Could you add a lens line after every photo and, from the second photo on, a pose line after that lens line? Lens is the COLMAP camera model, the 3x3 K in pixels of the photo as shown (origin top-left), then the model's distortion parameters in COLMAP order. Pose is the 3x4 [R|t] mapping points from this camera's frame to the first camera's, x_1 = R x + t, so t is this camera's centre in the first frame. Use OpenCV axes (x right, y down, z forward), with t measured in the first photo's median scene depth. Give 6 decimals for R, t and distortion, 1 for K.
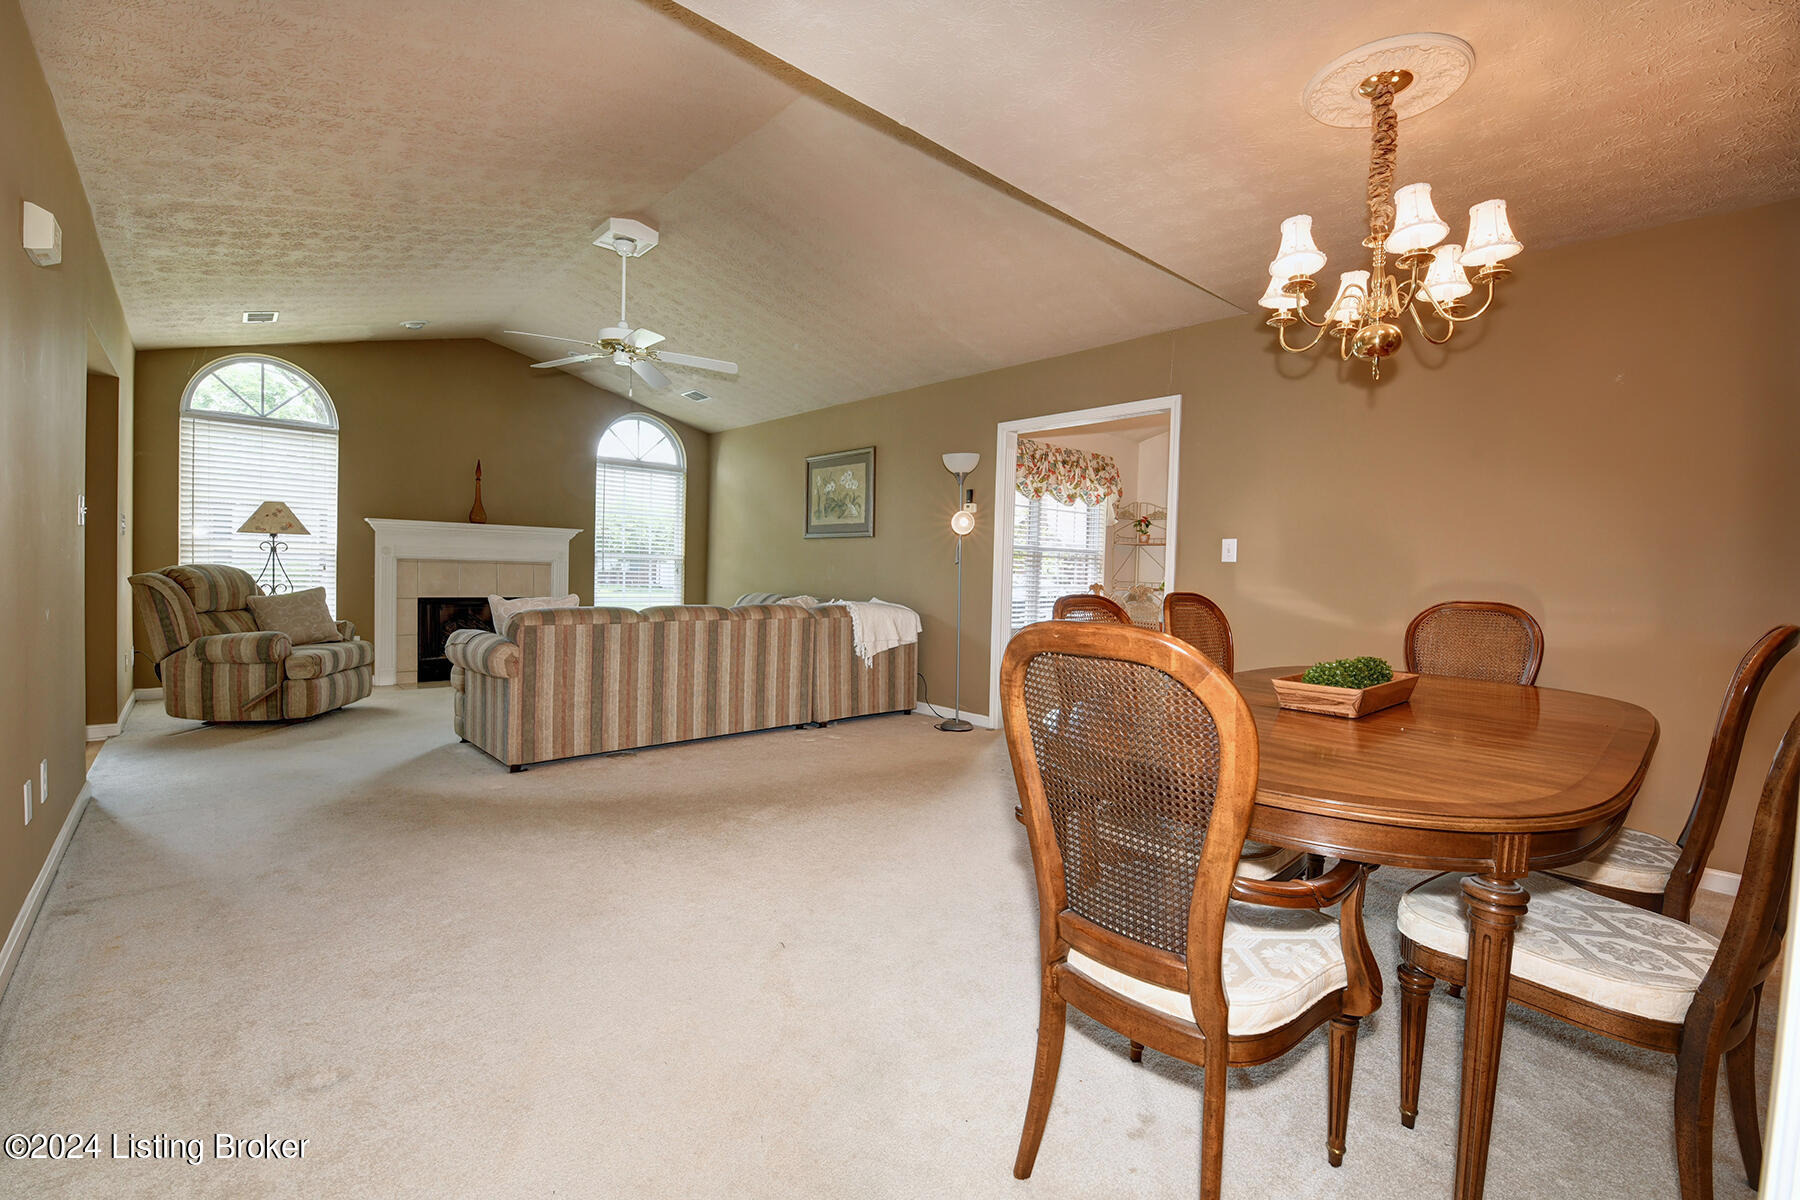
lens RADIAL K [[790.3, 0, 896.8], [0, 790.3, 564.8], [0, 0, 1]] dist [-0.004482, -0.006355]
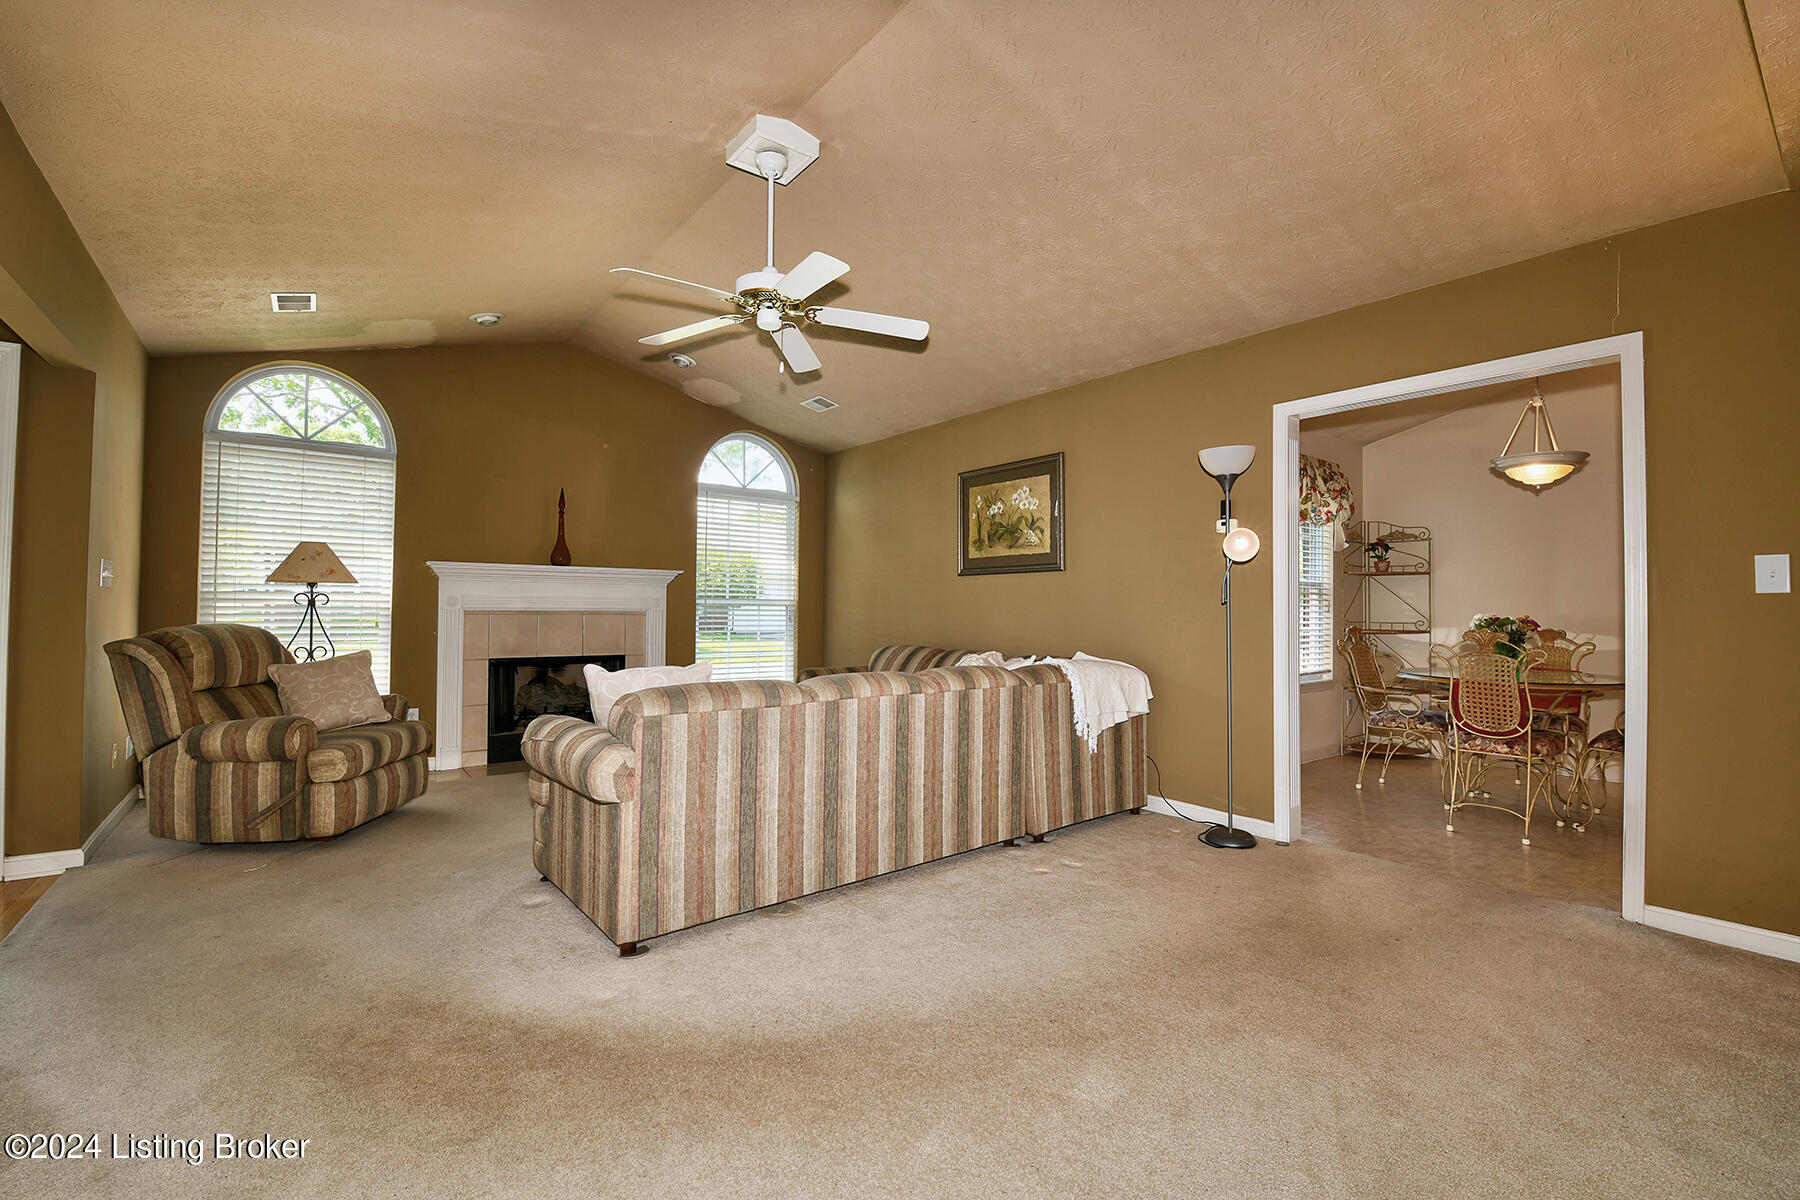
lens RADIAL K [[790.3, 0, 898.9], [0, 790.3, 561.0], [0, 0, 1]] dist [-0.004482, -0.006355]
pose [[0.997099, -0.023334, -0.072450, -0.149576], [0.019214, 0.998186, -0.057052, -0.004664], [0.073650, 0.055494, 0.995739, 0.259342]]
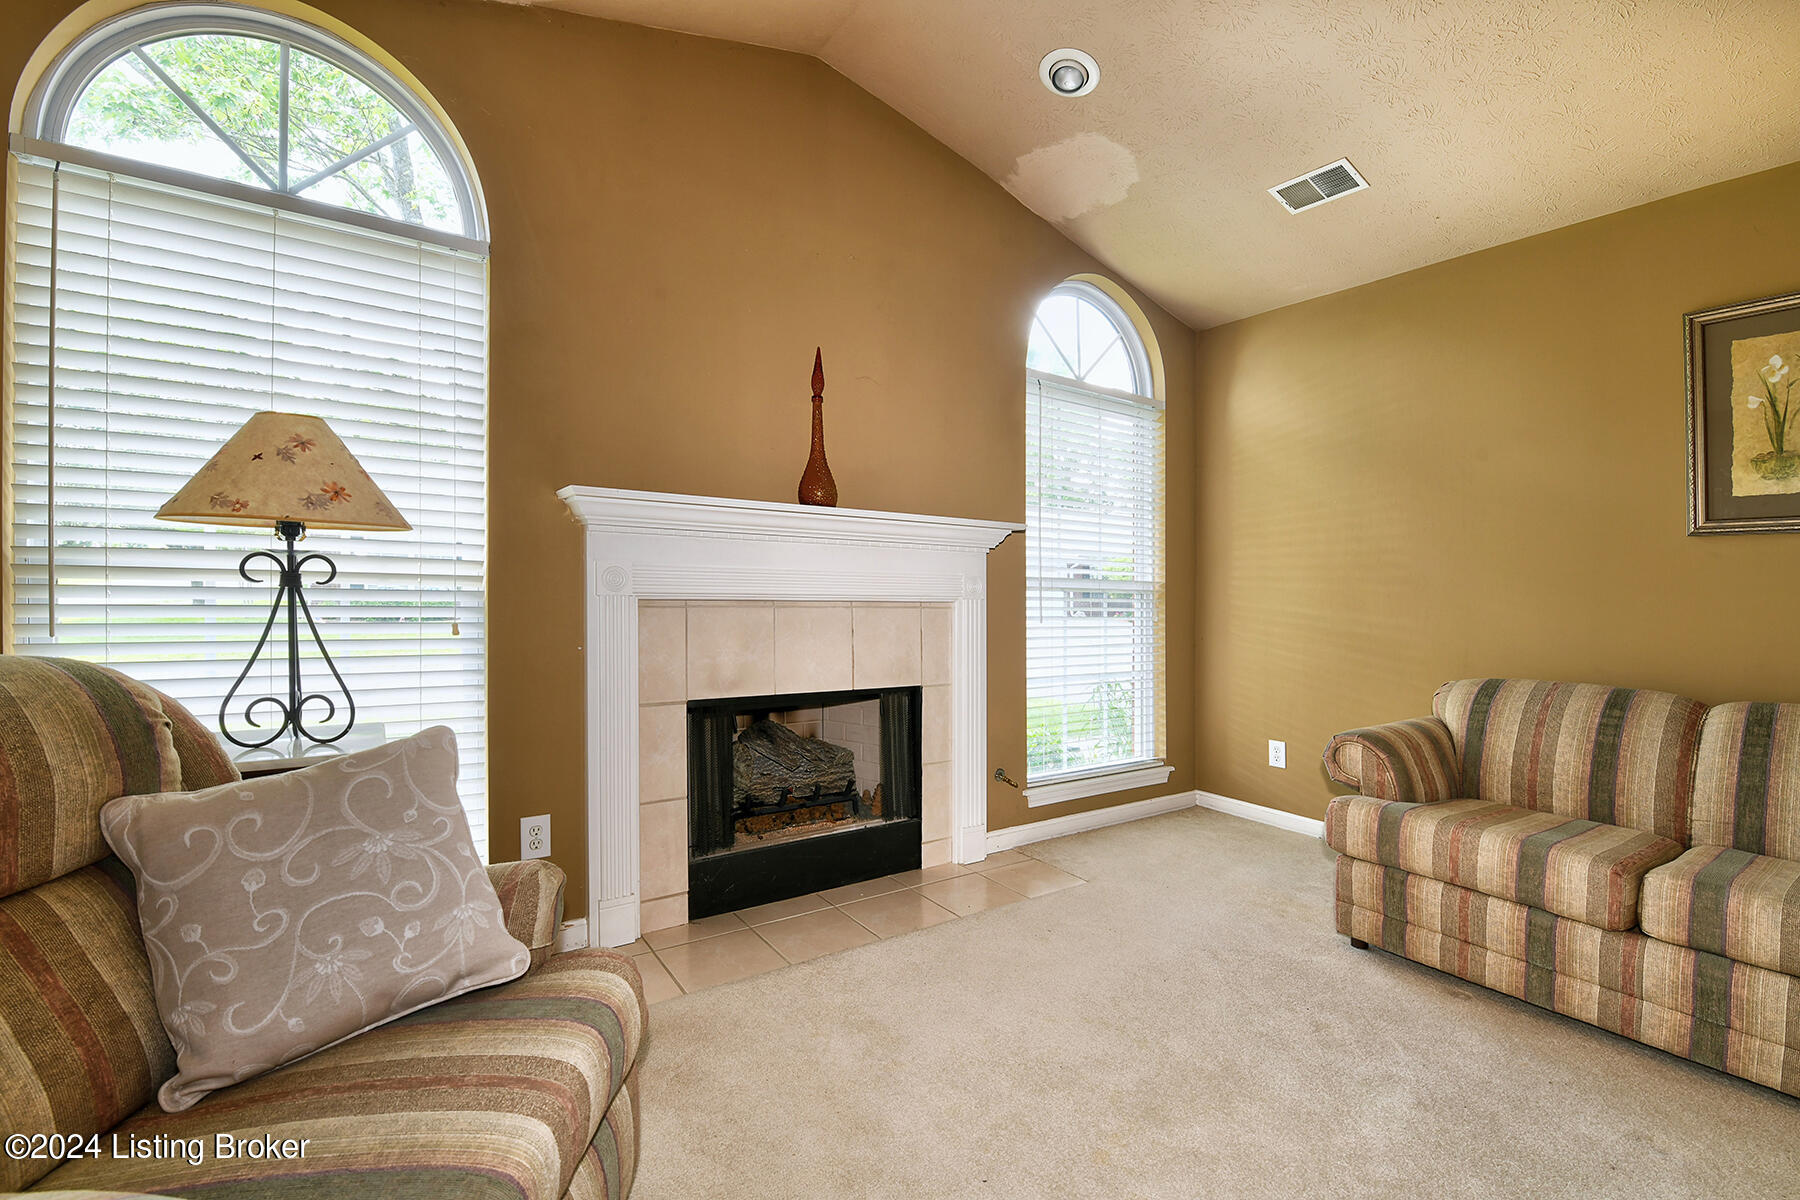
lens RADIAL K [[790.3, 0, 910.3], [0, 790.3, 585.7], [0, 0, 1]] dist [-0.004482, -0.006355]
pose [[0.993538, -0.007730, -0.113235, -0.540512], [0.007658, 0.999970, -0.001074, -0.014798], [0.113240, 0.000200, 0.993568, 0.749434]]
